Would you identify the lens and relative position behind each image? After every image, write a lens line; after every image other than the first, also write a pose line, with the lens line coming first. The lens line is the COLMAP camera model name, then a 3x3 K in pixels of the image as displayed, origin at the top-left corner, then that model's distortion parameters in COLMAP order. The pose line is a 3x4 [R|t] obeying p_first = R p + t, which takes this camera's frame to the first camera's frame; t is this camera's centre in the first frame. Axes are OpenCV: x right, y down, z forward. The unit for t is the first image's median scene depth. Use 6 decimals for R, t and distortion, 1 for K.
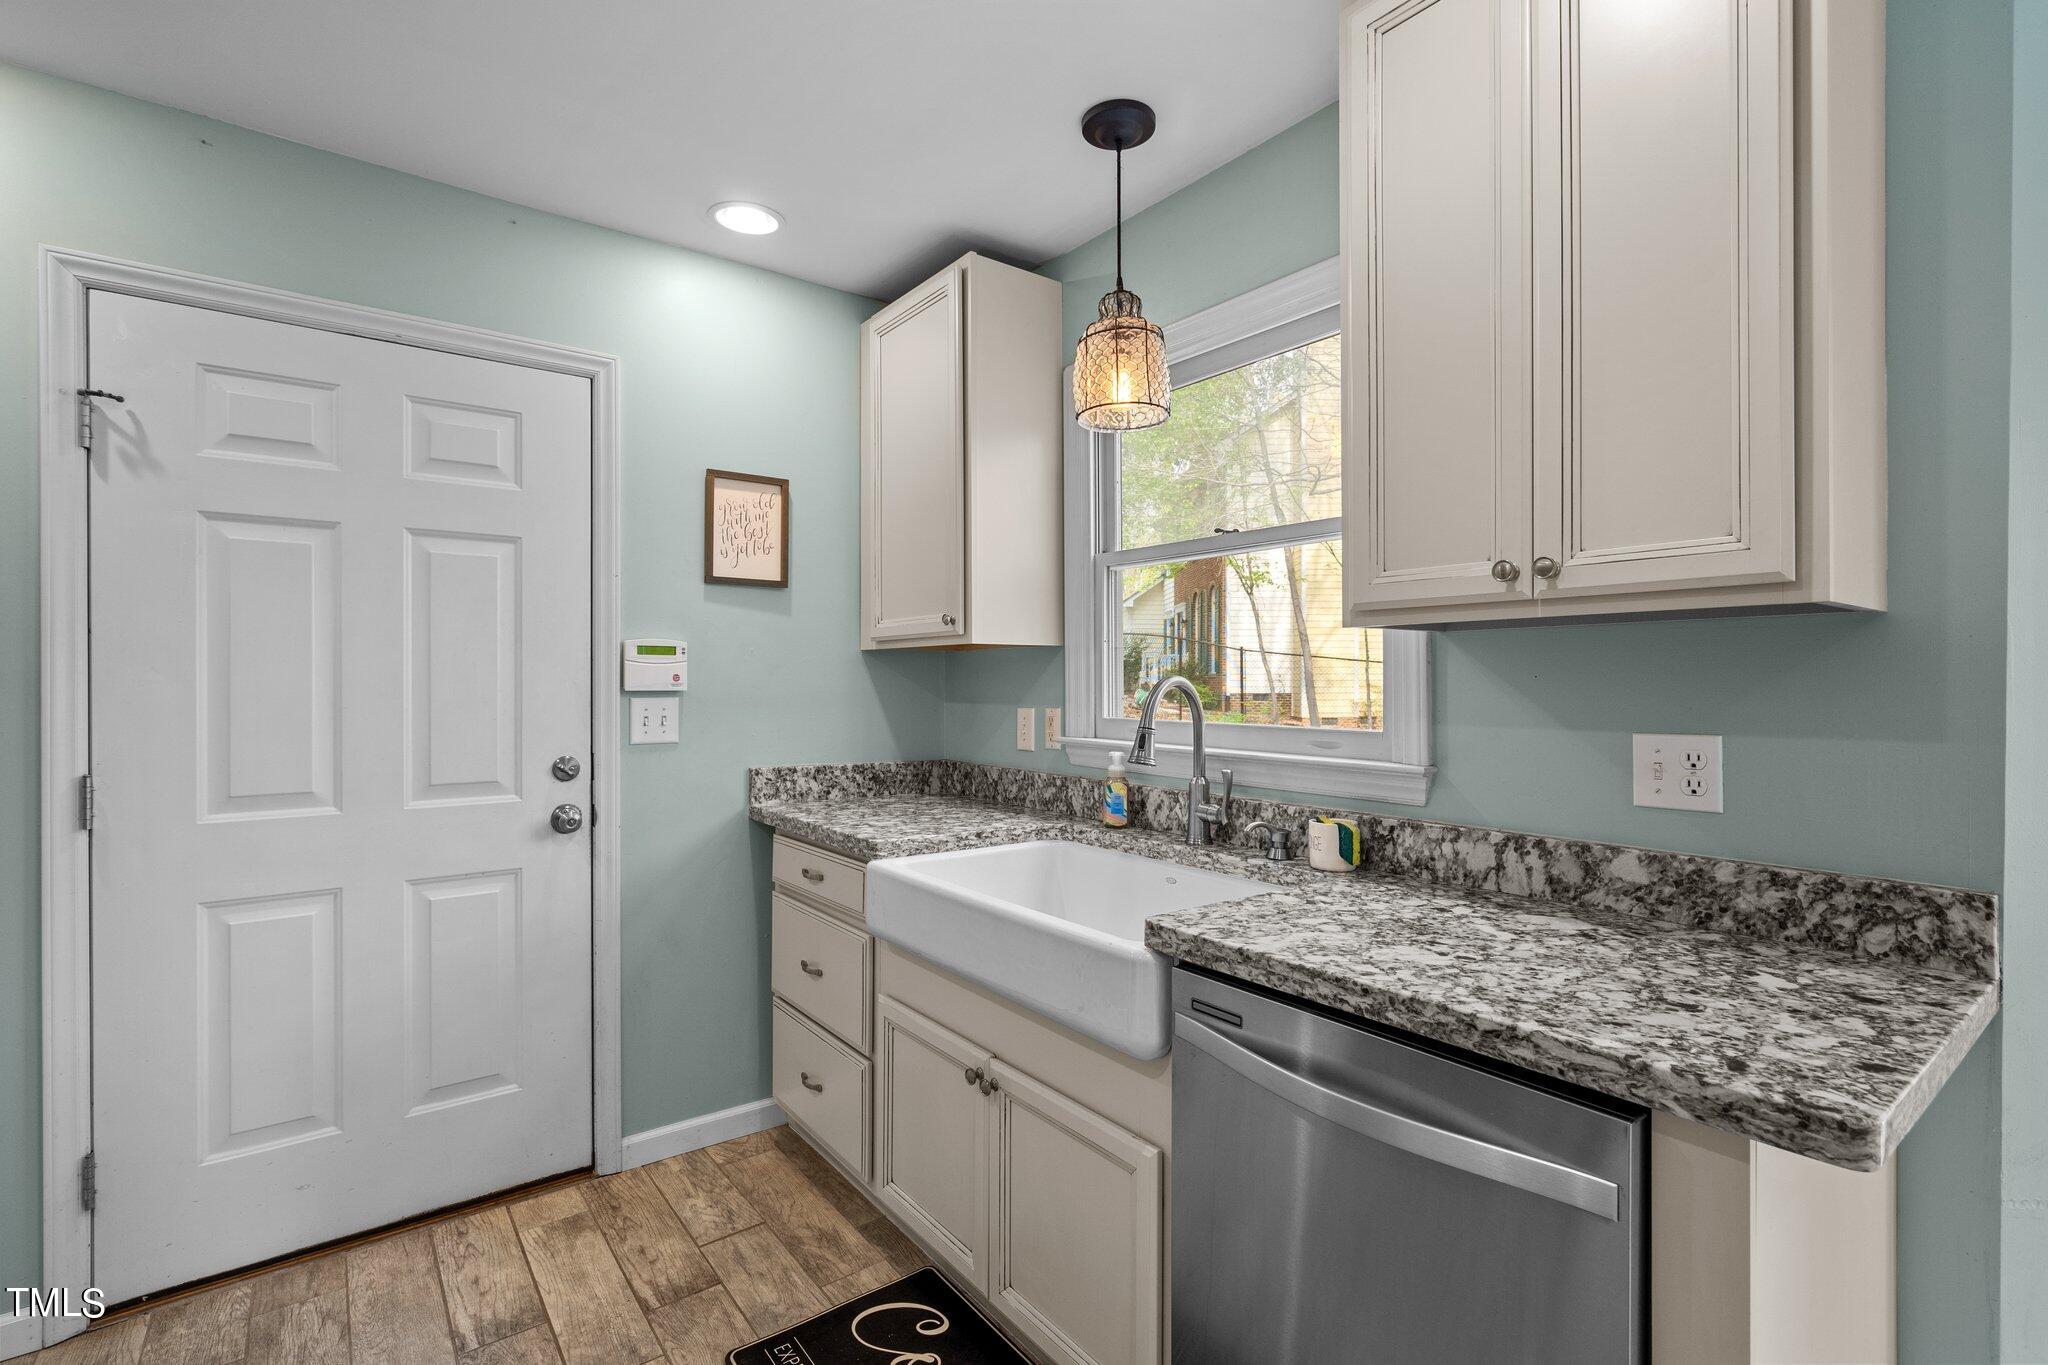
lens RADIAL K [[923.9, 0, 1024.0], [0, 923.9, 682.5], [0, 0, 1]] dist [-0.001851, 0.000715]
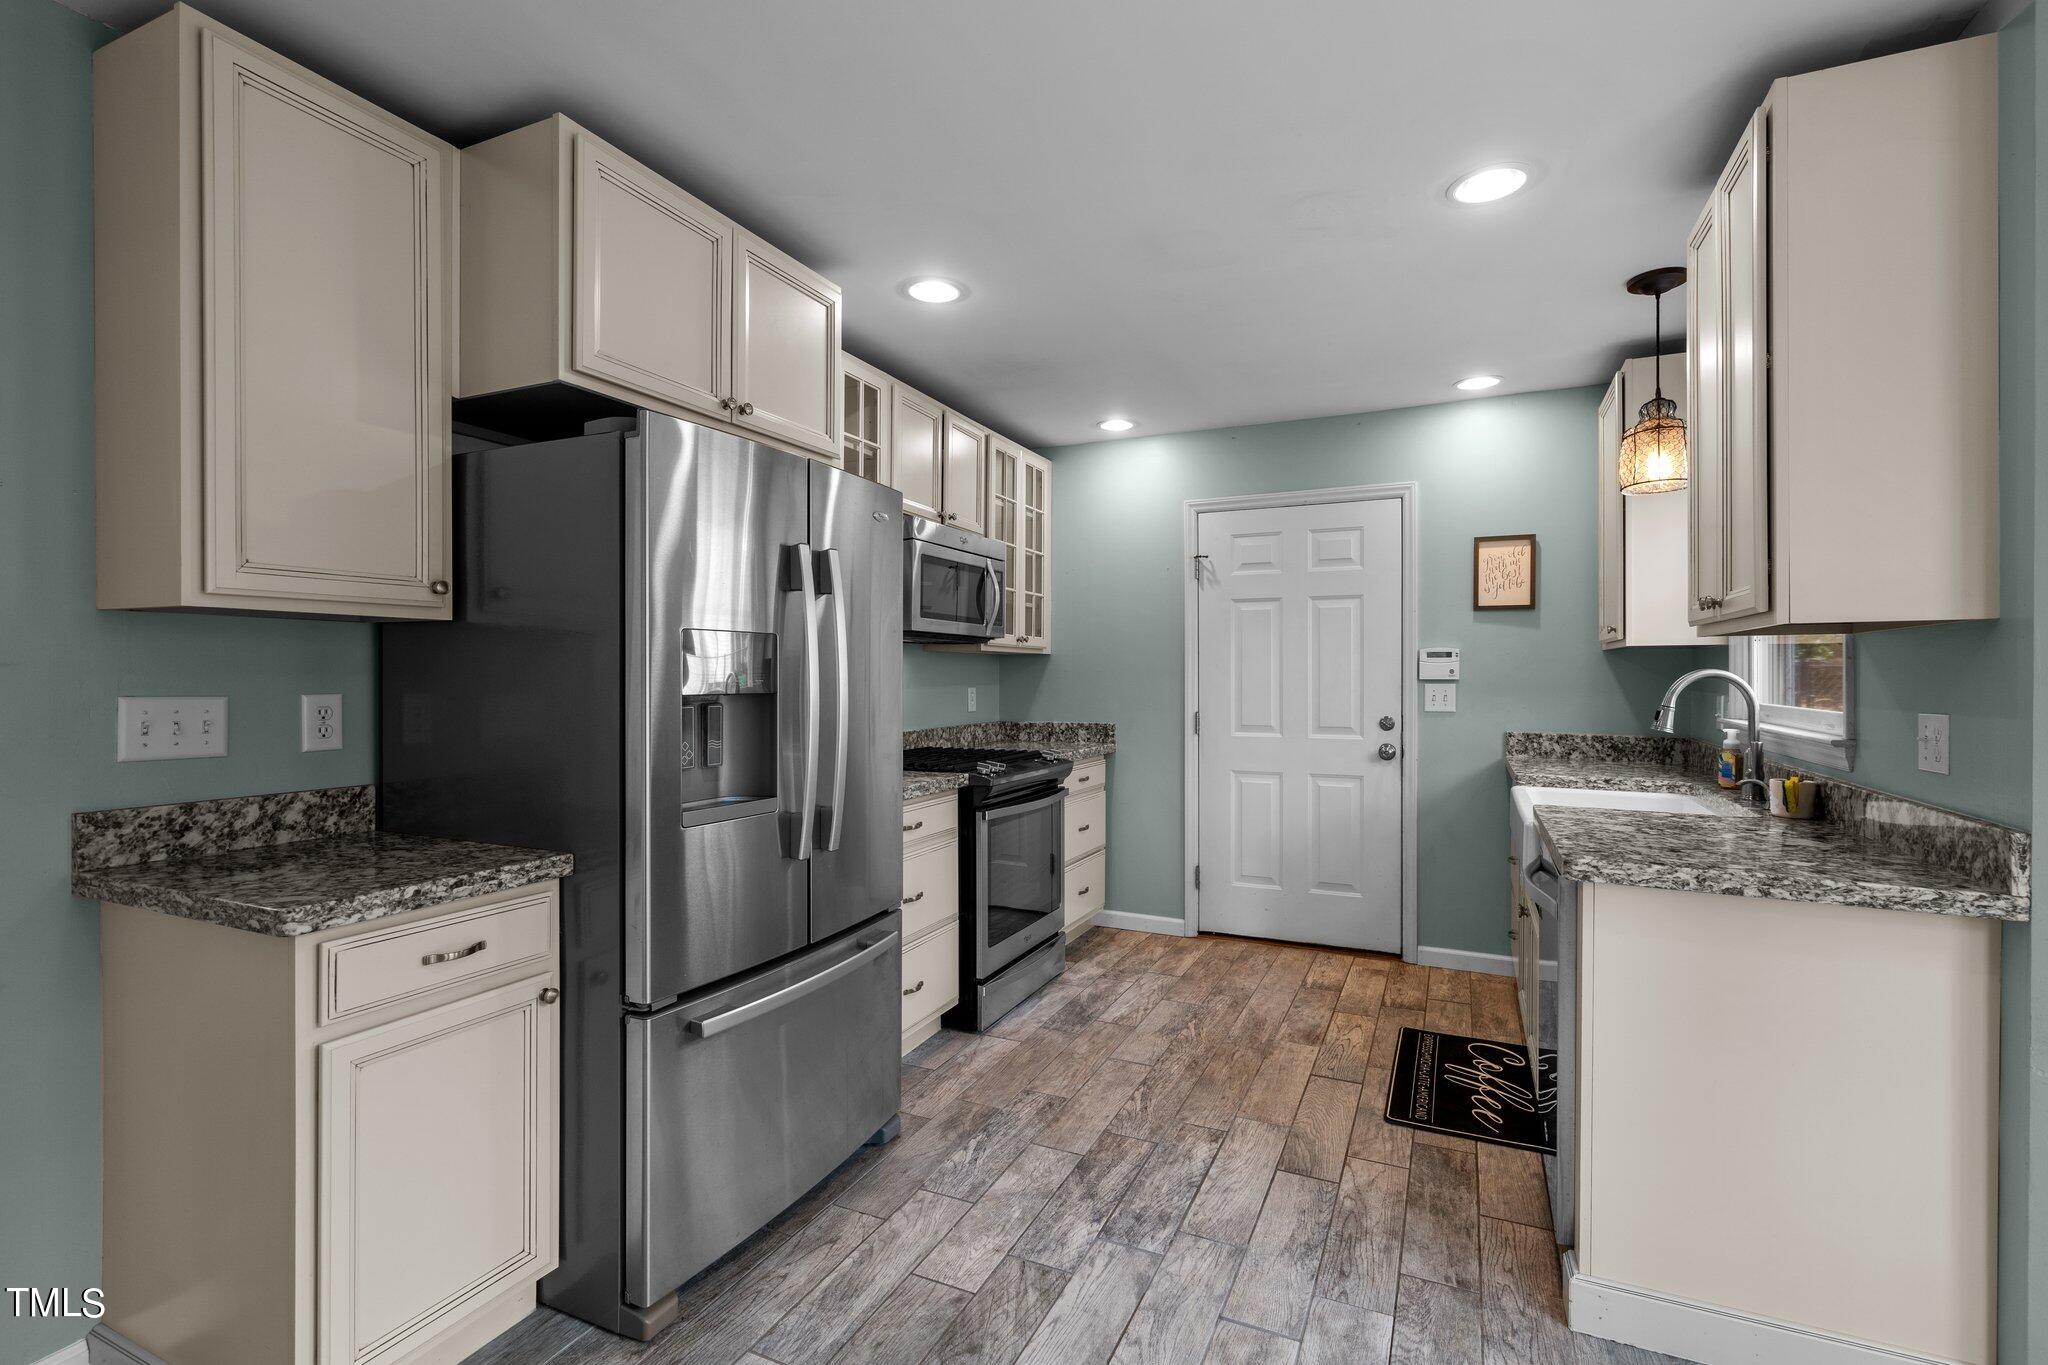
lens RADIAL K [[923.9, 0, 1024.0], [0, 923.9, 682.5], [0, 0, 1]] dist [-0.001851, 0.000715]
pose [[0.459447, 0.007514, -0.888174, 0.762612], [-0.001460, 0.999969, 0.007704, 0.003010], [0.888204, -0.002242, 0.459443, -0.430592]]
